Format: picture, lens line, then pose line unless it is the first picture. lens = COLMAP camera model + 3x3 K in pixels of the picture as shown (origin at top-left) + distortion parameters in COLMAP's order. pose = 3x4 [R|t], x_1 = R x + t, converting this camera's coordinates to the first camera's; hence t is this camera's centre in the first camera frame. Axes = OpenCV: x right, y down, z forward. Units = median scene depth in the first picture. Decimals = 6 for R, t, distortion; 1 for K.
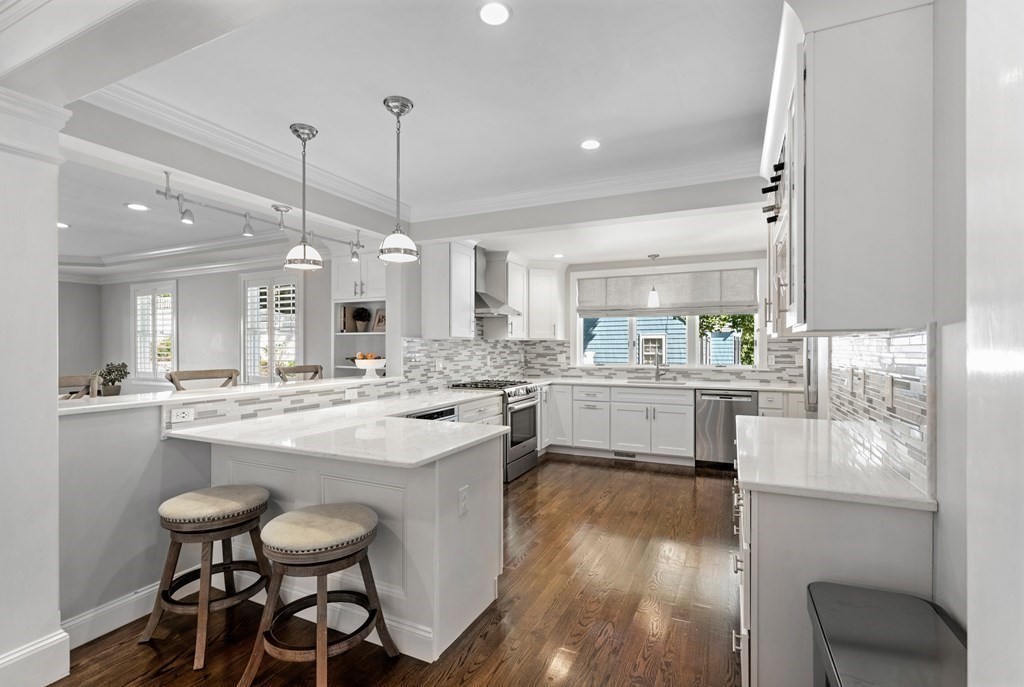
lens RADIAL K [[475.6, 0, 512.0], [0, 475.6, 343.5], [0, 0, 1]] dist [0.000240, 0.000093]
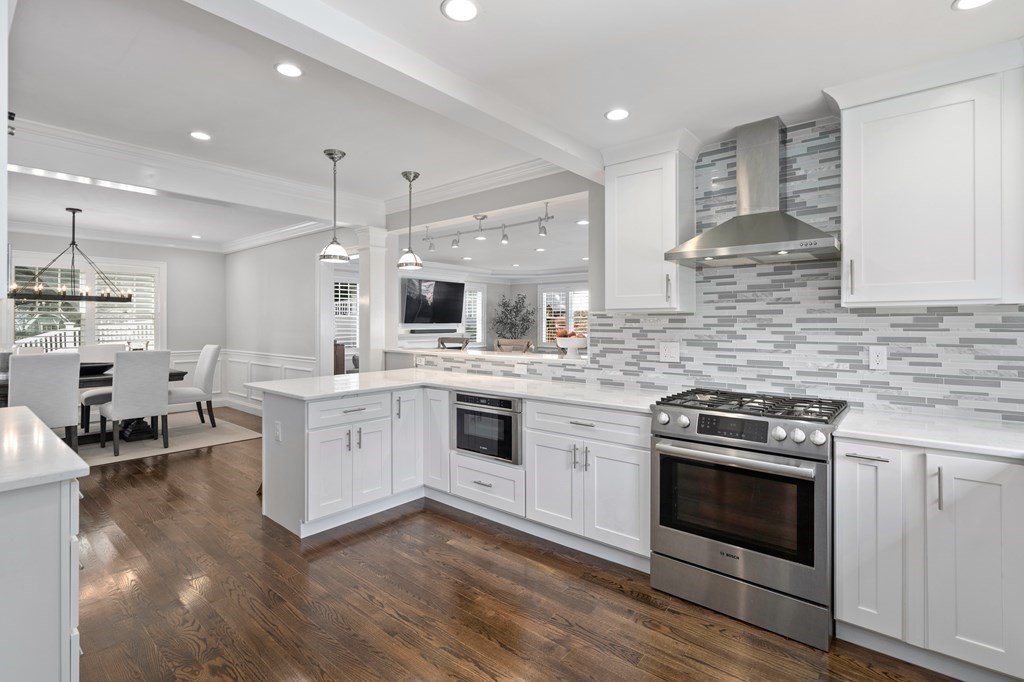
lens RADIAL K [[486.0, 0, 512.0], [0, 486.0, 317.2], [0, 0, 1]] dist [0.000200, 0.000172]
pose [[-0.254585, -0.008080, -0.967017, 0.454528], [0.005998, 0.999933, -0.009934, 0.002815], [0.967032, -0.008330, -0.254519, 0.827186]]
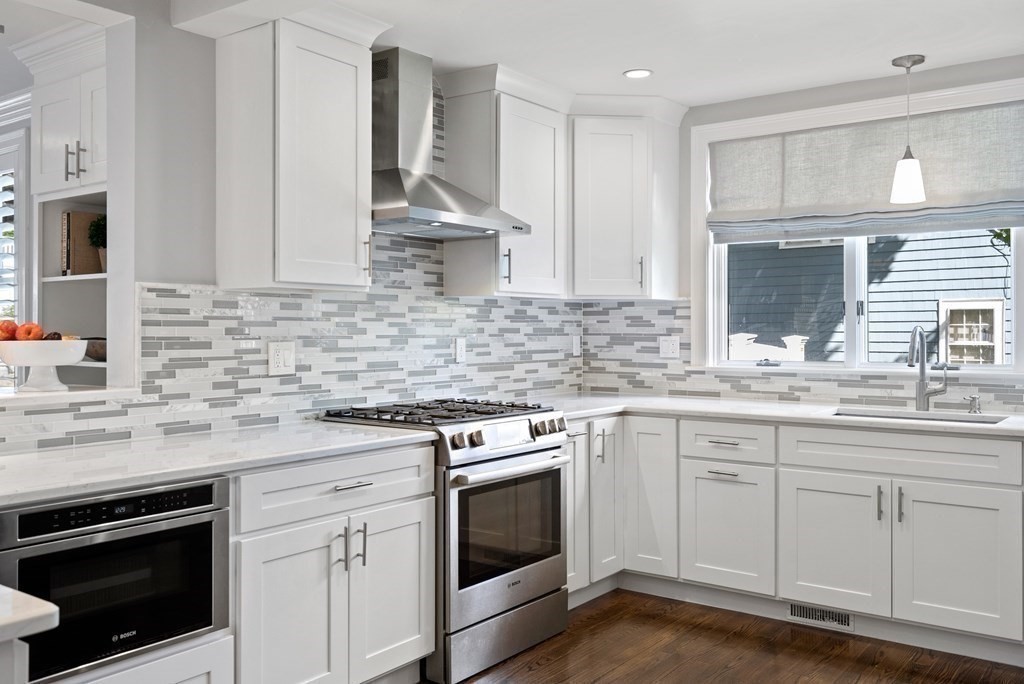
lens RADIAL K [[898.2, 0, 512.0], [0, 898.2, 323.9], [0, 0, 1]] dist [0.004355, 0.000955]
pose [[0.979465, 0.000503, -0.201613, 0.147364], [-0.000828, 0.999998, -0.001532, 0.015573], [0.201612, 0.001667, 0.979464, 0.286973]]
